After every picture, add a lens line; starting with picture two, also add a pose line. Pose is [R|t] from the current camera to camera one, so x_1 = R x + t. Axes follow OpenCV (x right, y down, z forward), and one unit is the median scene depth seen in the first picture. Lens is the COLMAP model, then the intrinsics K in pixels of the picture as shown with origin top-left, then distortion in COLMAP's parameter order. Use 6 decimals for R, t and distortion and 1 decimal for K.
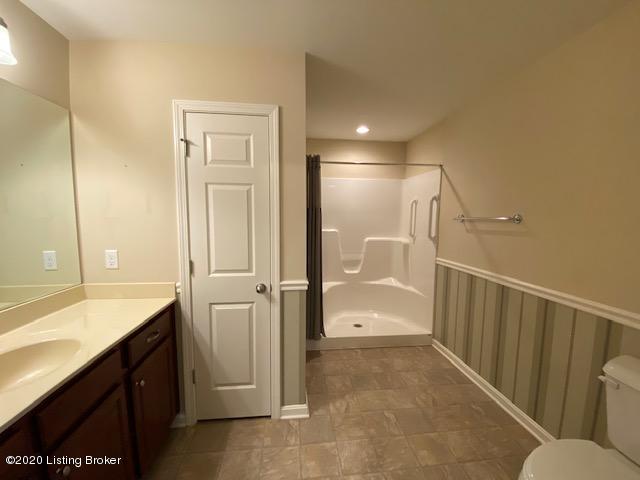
lens RADIAL K [[257.4, 0, 316.3], [0, 257.4, 241.2], [0, 0, 1]] dist [-0.008579, -0.002960]
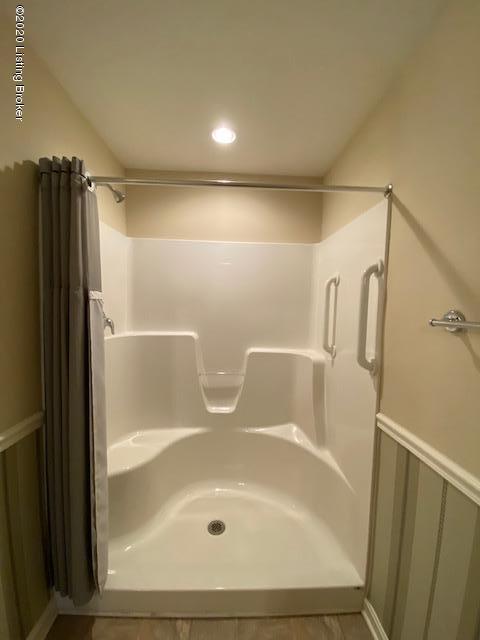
lens RADIAL K [[257.4, 0, 242.4], [0, 257.4, 320.1], [0, 0, 1]] dist [-0.008579, -0.002960]
pose [[0.998055, 0.019044, -0.059352, 0.259771], [-0.021638, 0.998825, -0.043365, -0.059085], [0.058456, 0.044565, 0.997295, 0.543941]]
